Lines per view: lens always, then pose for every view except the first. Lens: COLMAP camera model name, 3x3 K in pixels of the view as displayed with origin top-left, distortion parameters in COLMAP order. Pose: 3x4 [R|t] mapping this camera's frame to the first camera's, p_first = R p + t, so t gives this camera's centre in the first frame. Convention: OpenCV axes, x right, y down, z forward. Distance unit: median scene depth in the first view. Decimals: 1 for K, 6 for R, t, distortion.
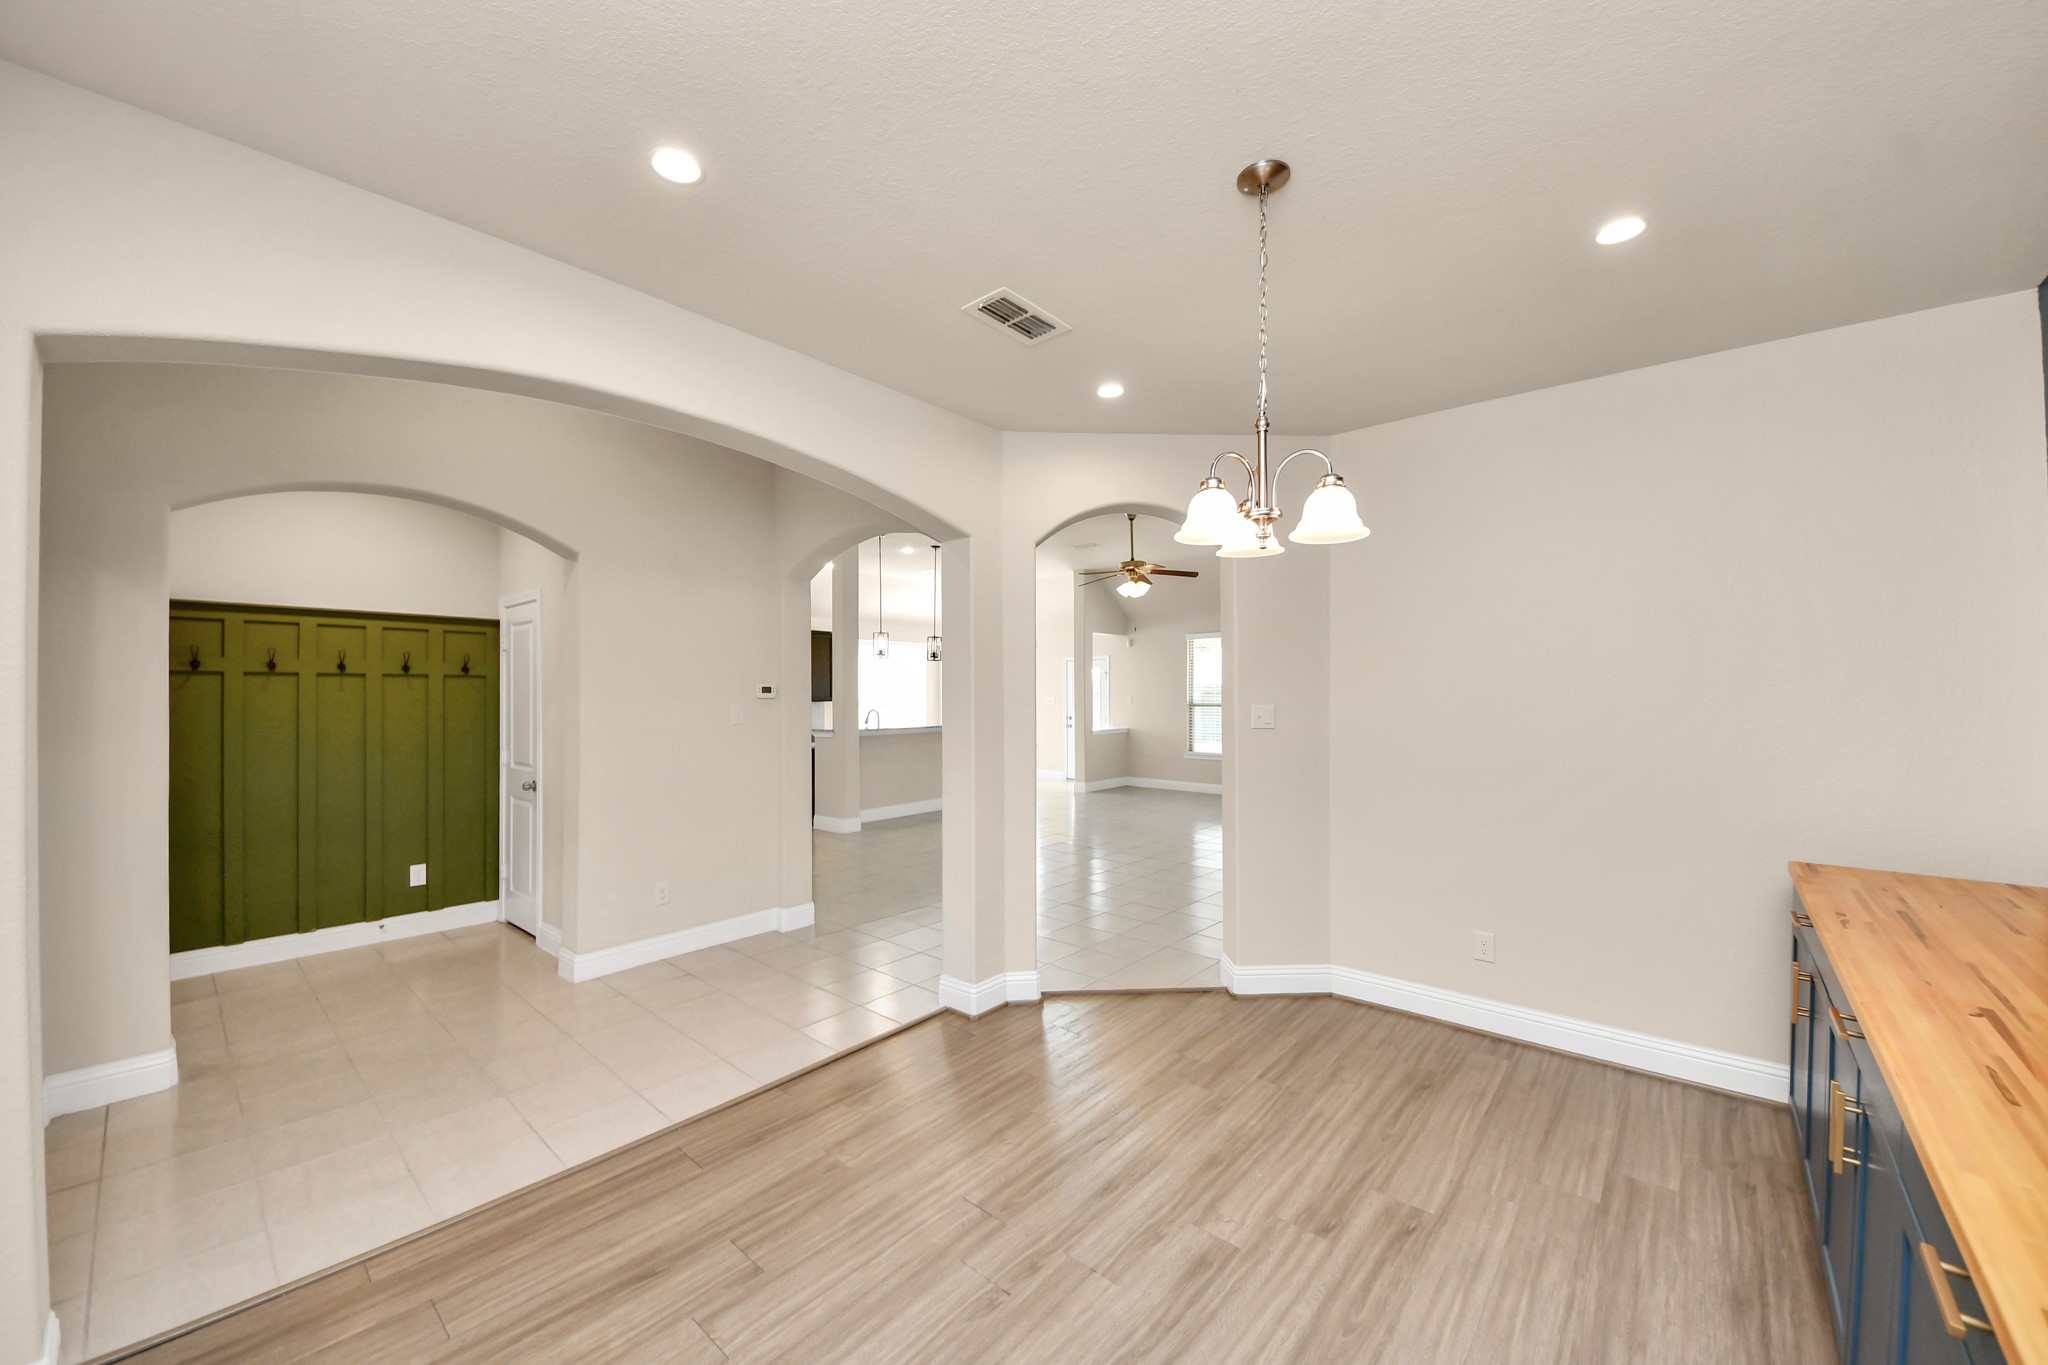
lens RADIAL K [[801.0, 0, 1011.9], [0, 801.0, 678.0], [0, 0, 1]] dist [0.013119, -0.000688]
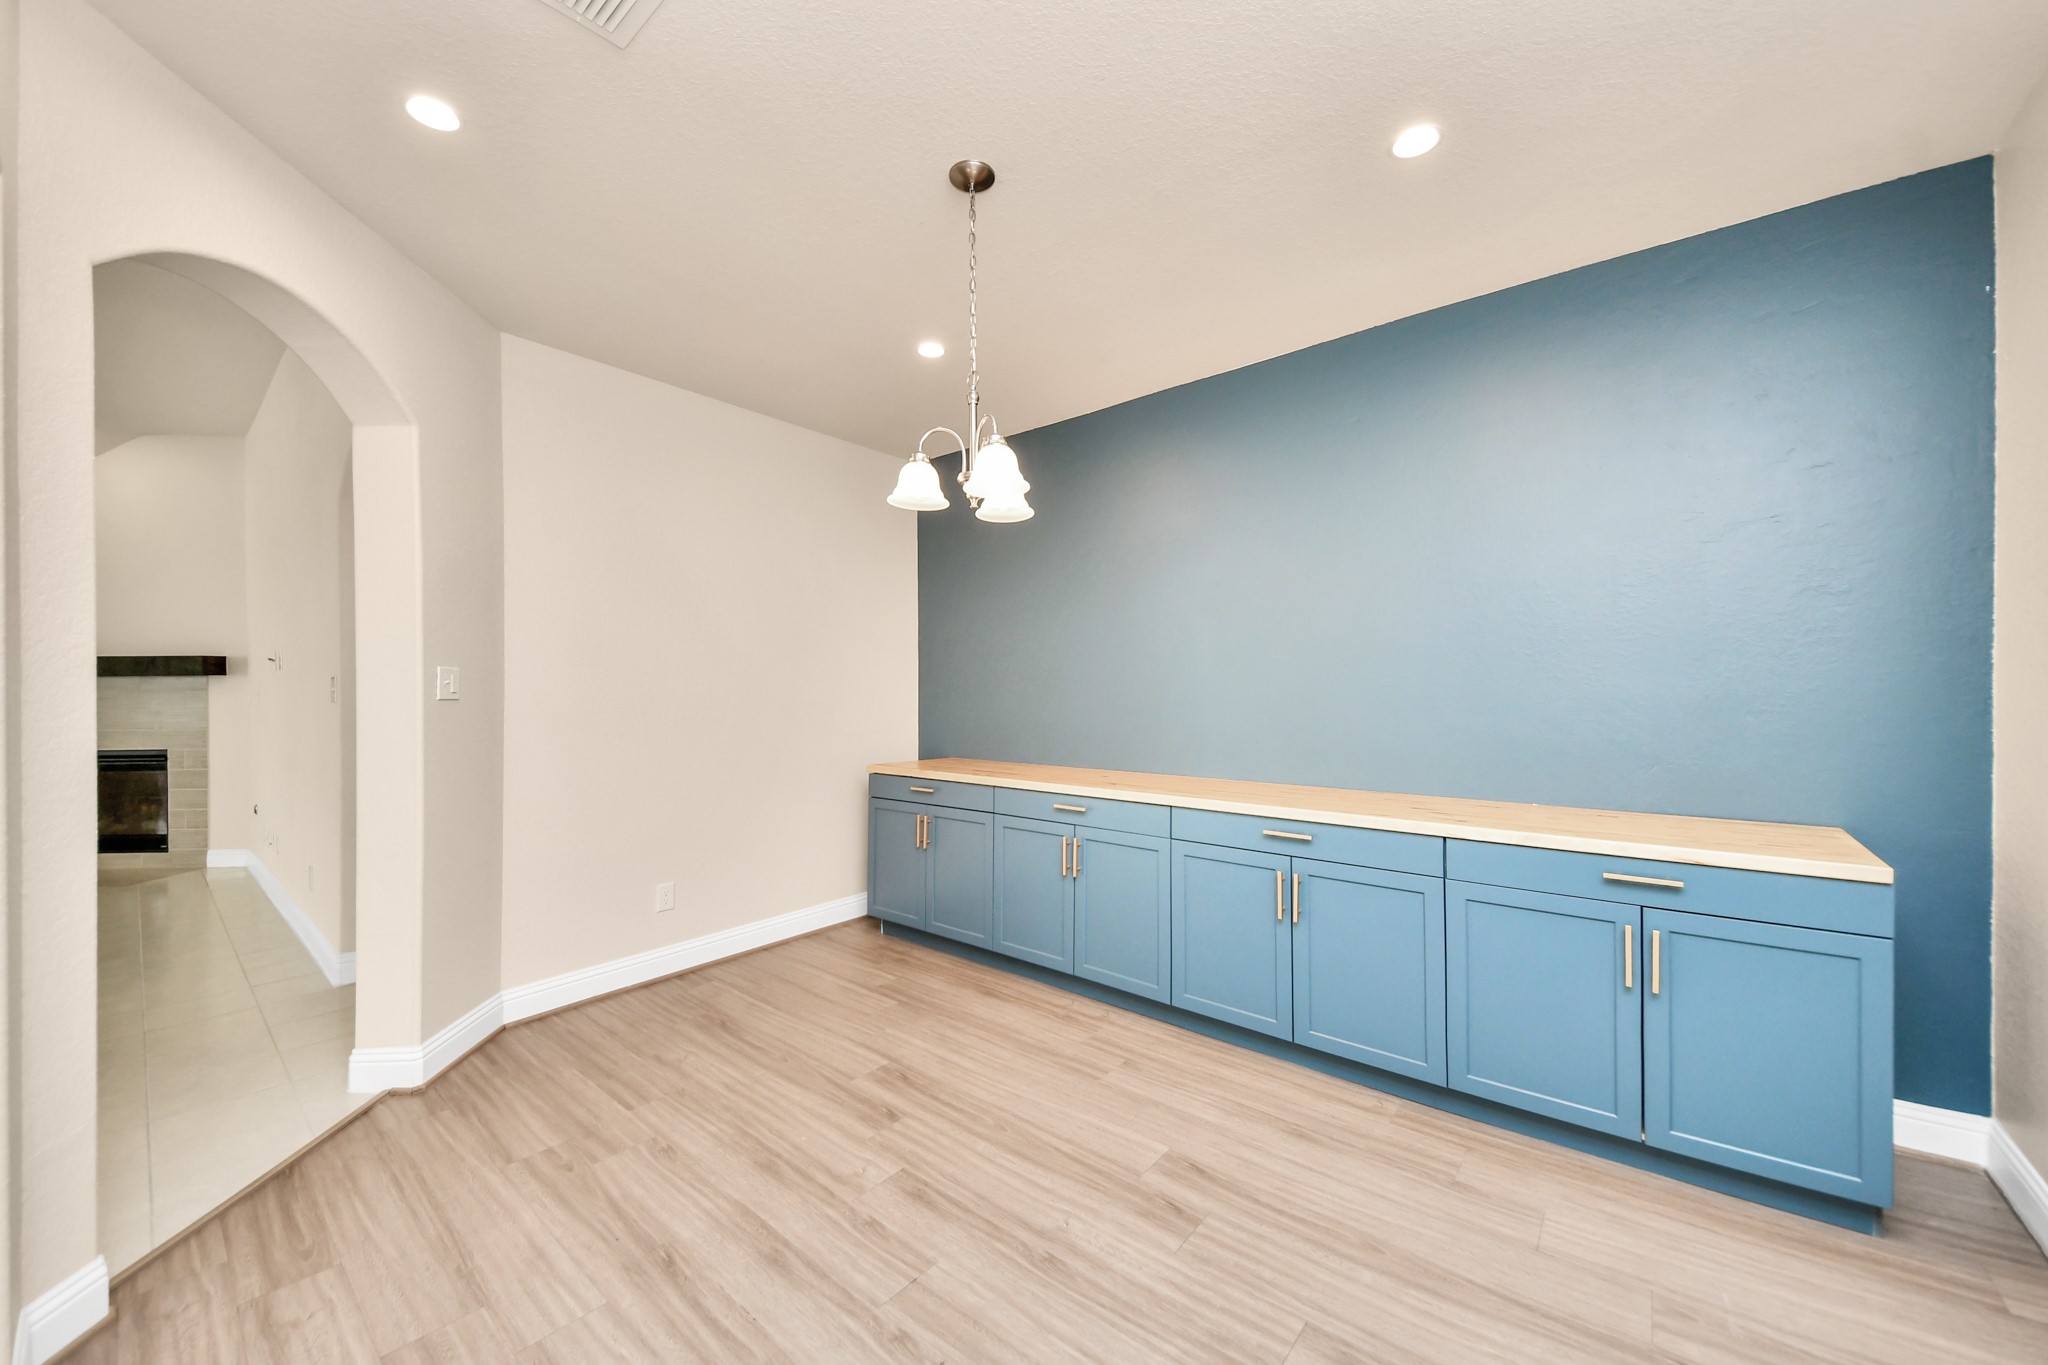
lens RADIAL K [[751.1, 0, 1037.9], [0, 751.1, 698.2], [0, 0, 1]] dist [0.000568, -0.002188]
pose [[-0.038823, -0.009866, 0.999197, -0.614363], [0.002998, 0.999946, 0.009990, 0.085193], [-0.999242, 0.003384, -0.038791, 0.777253]]
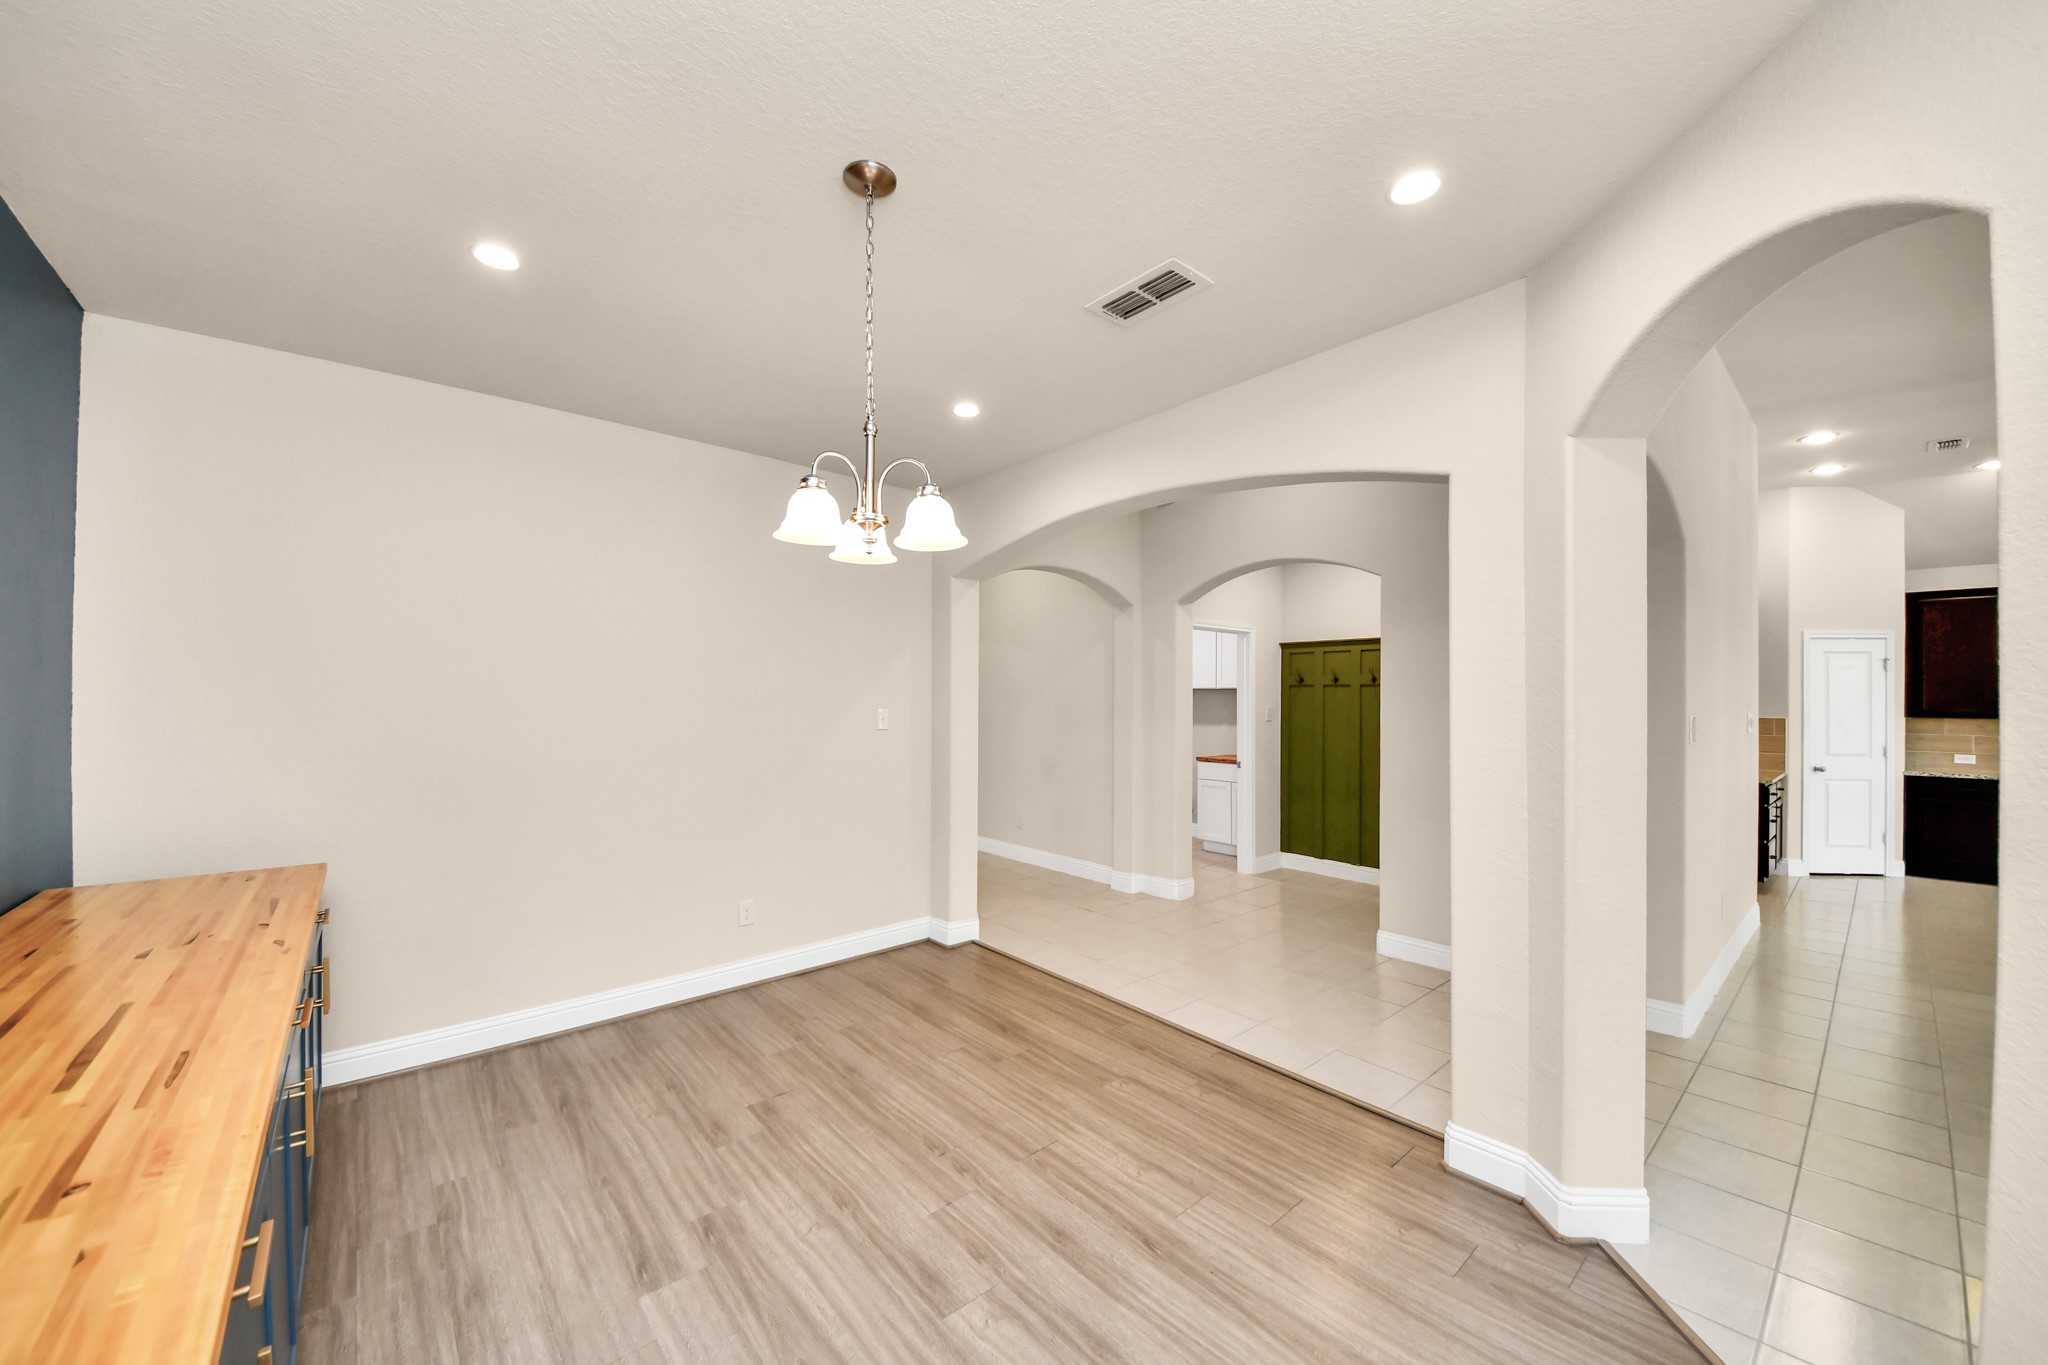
lens RADIAL K [[751.1, 0, 1013.2], [0, 751.1, 688.2], [0, 0, 1]] dist [0.000568, -0.002188]
pose [[-0.149213, -0.008074, -0.988772, 0.988519], [0.003030, 0.999958, -0.008623, 0.015632], [0.988800, -0.004283, -0.149182, 1.085393]]
